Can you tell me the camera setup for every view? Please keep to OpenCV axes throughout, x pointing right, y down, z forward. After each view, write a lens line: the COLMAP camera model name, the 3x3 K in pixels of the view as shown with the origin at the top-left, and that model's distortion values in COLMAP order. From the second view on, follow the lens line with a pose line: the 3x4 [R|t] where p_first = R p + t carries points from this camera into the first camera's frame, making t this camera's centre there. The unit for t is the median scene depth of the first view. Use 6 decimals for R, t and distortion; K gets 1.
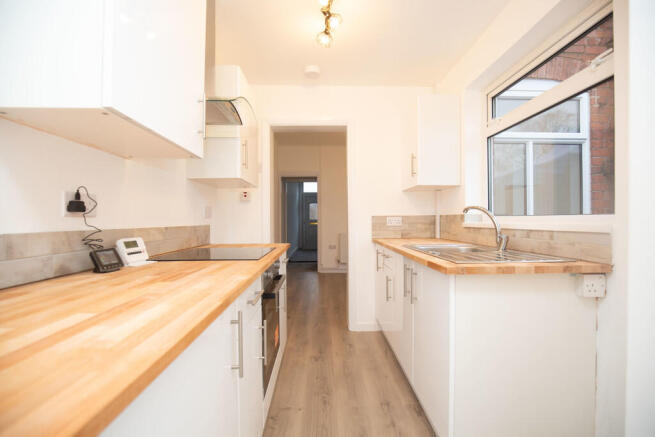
lens RADIAL K [[297.2, 0, 327.3], [0, 297.2, 221.7], [0, 0, 1]] dist [-0.019704, 0.000134]
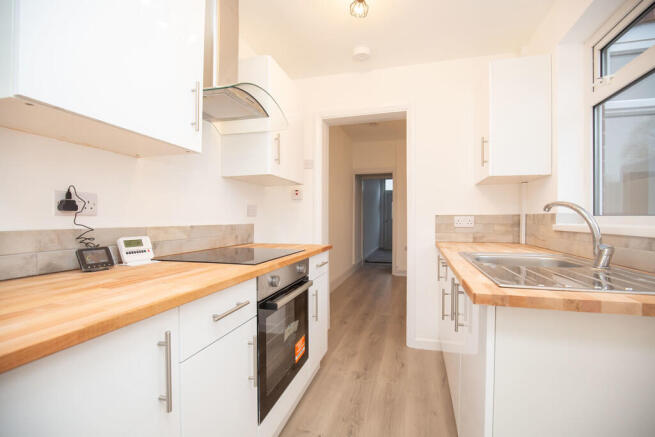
lens RADIAL K [[297.2, 0, 327.3], [0, 297.2, 221.7], [0, 0, 1]] dist [-0.019704, 0.000134]
pose [[0.955696, 0.009435, -0.294206, 0.149945], [-0.007954, 0.999949, 0.006229, -0.004330], [0.294249, -0.003613, 0.955722, 0.145235]]
